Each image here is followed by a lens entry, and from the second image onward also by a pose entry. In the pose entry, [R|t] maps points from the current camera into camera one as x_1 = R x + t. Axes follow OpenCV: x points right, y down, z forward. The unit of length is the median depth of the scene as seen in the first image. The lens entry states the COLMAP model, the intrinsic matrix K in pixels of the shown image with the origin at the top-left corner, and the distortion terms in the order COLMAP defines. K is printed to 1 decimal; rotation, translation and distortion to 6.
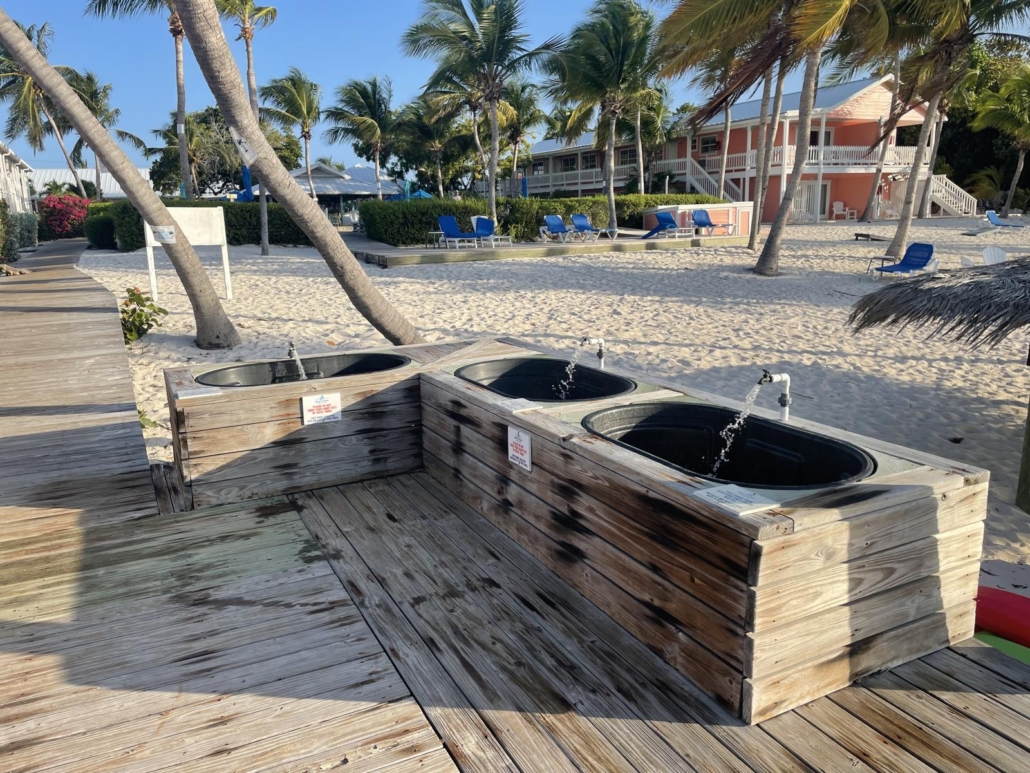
lens RADIAL K [[778.6, 0, 515.4], [0, 778.6, 376.4], [0, 0, 1]] dist [0.130179, -0.160712]
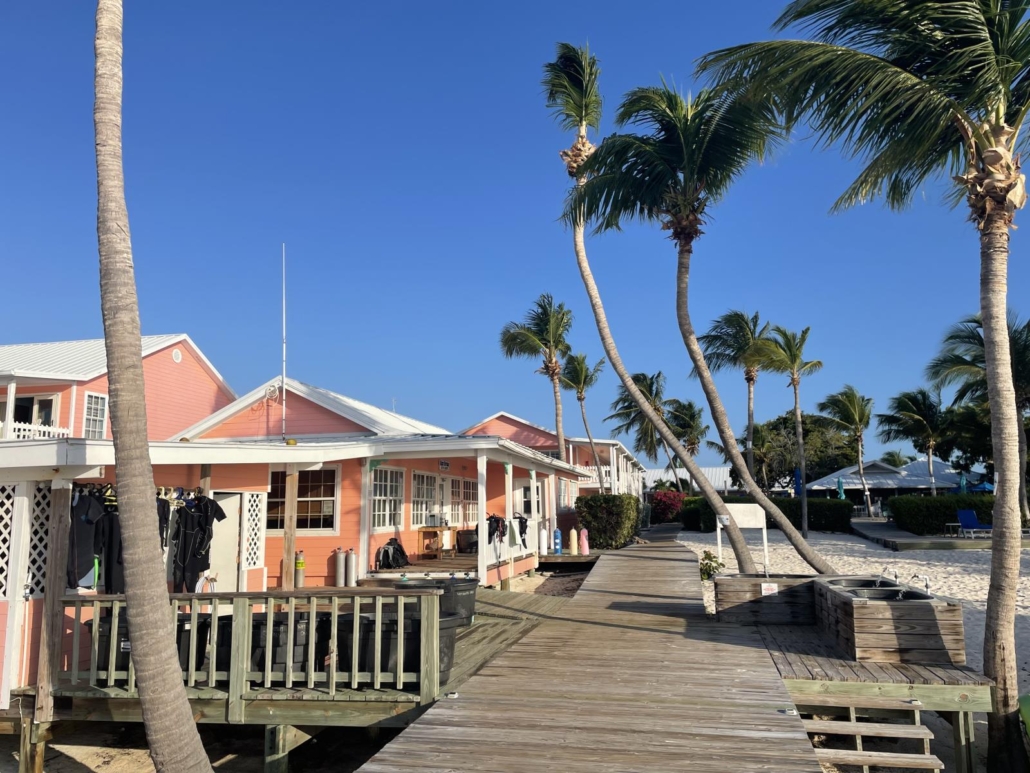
lens RADIAL K [[778.6, 0, 515.4], [0, 778.6, 376.4], [0, 0, 1]] dist [0.130179, -0.160712]
pose [[0.772596, -0.093847, -0.627923, 0.160601], [-0.134479, 0.942386, -0.306308, 0.058589], [0.620492, 0.321095, 0.715464, -0.315112]]
